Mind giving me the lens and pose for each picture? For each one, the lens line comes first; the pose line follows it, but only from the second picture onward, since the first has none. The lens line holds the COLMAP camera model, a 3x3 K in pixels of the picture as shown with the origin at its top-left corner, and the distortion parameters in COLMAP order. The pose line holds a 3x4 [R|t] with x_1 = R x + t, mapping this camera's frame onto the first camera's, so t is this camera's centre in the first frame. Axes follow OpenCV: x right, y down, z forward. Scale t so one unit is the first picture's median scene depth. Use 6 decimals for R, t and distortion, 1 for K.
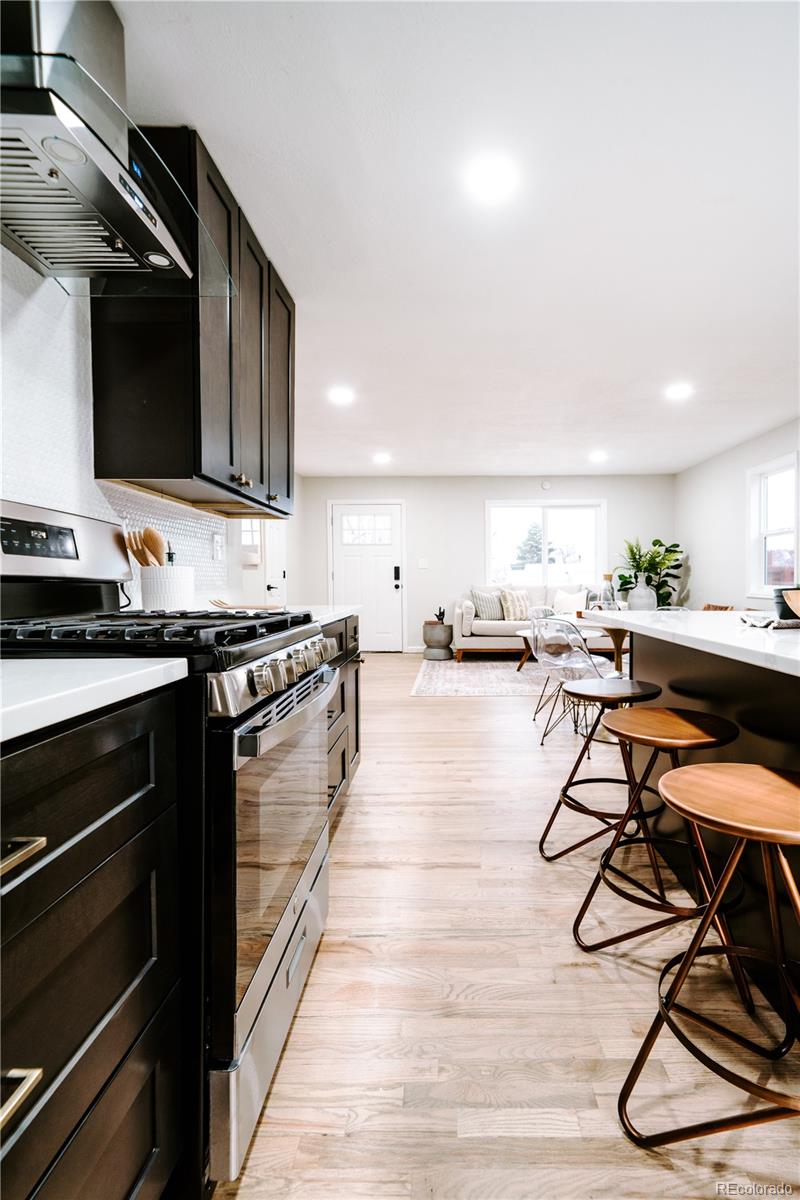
lens RADIAL K [[560.0, 0, 405.0], [0, 560.0, 592.5], [0, 0, 1]] dist [0.020426, -0.000376]
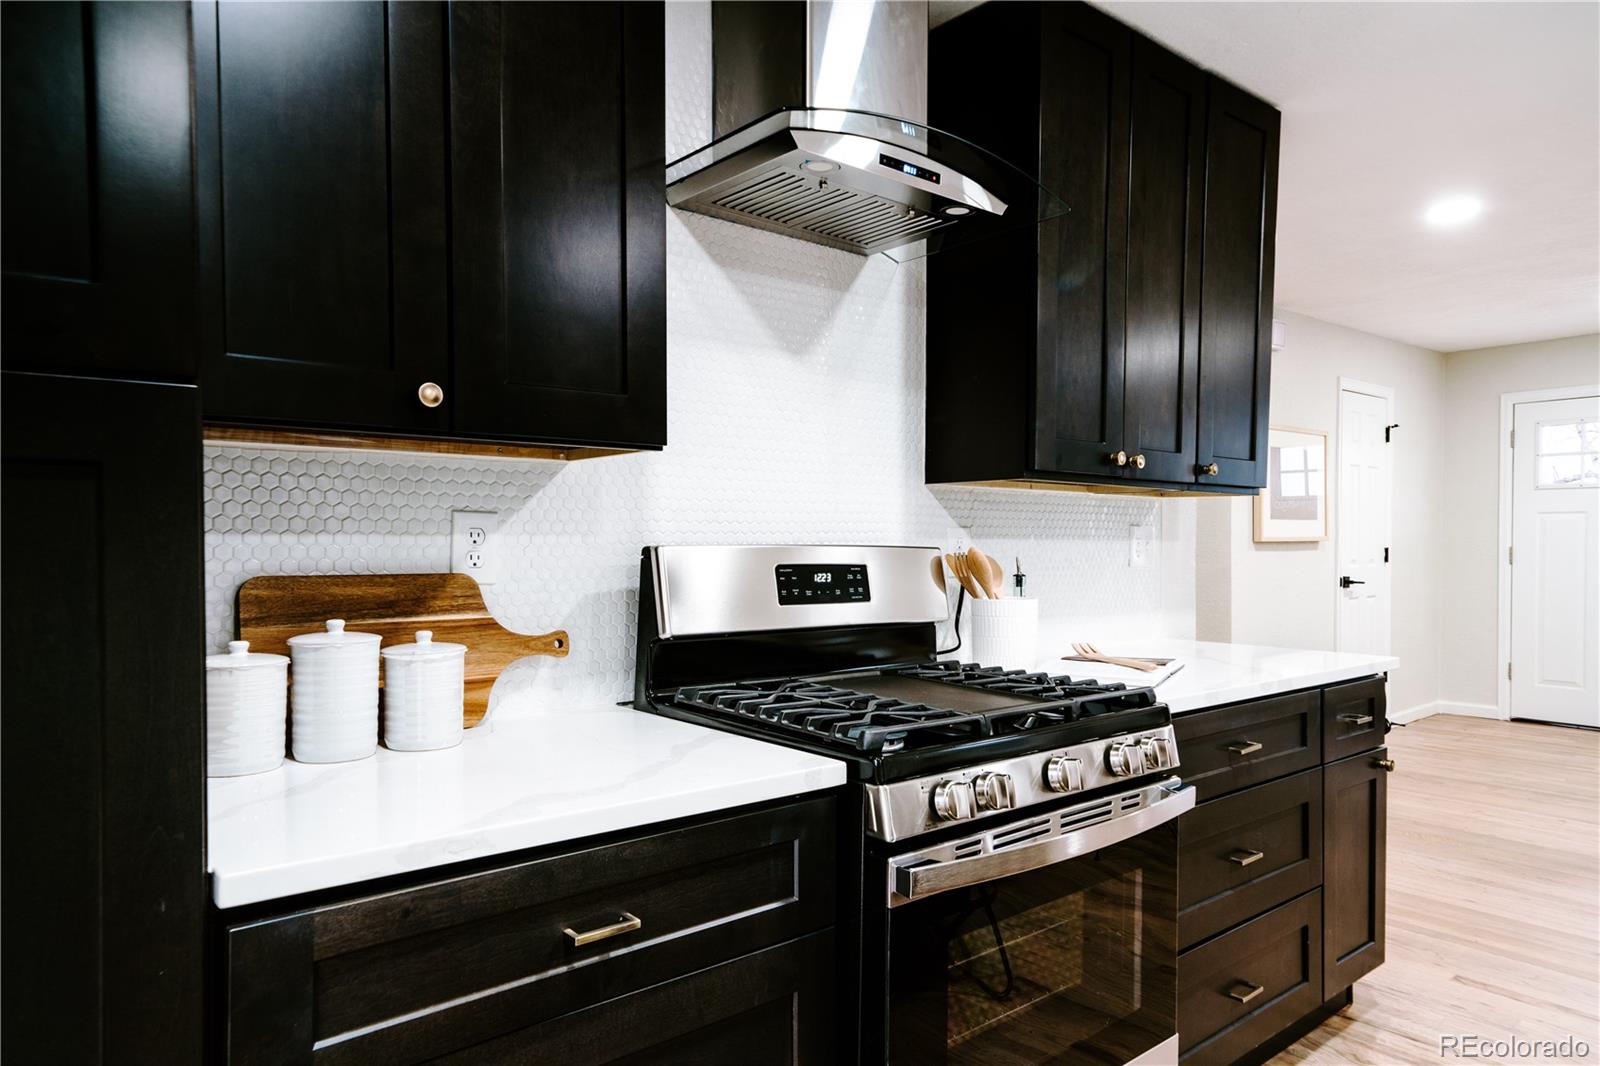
lens RADIAL K [[997.1, 0, 800.0], [0, 997.1, 533.0], [0, 0, 1]] dist [0.034240, -0.000414]
pose [[0.643540, -0.007237, -0.765378, 0.414290], [0.000250, 0.999957, -0.009245, -0.123377], [0.765412, 0.005759, 0.643514, -0.031218]]
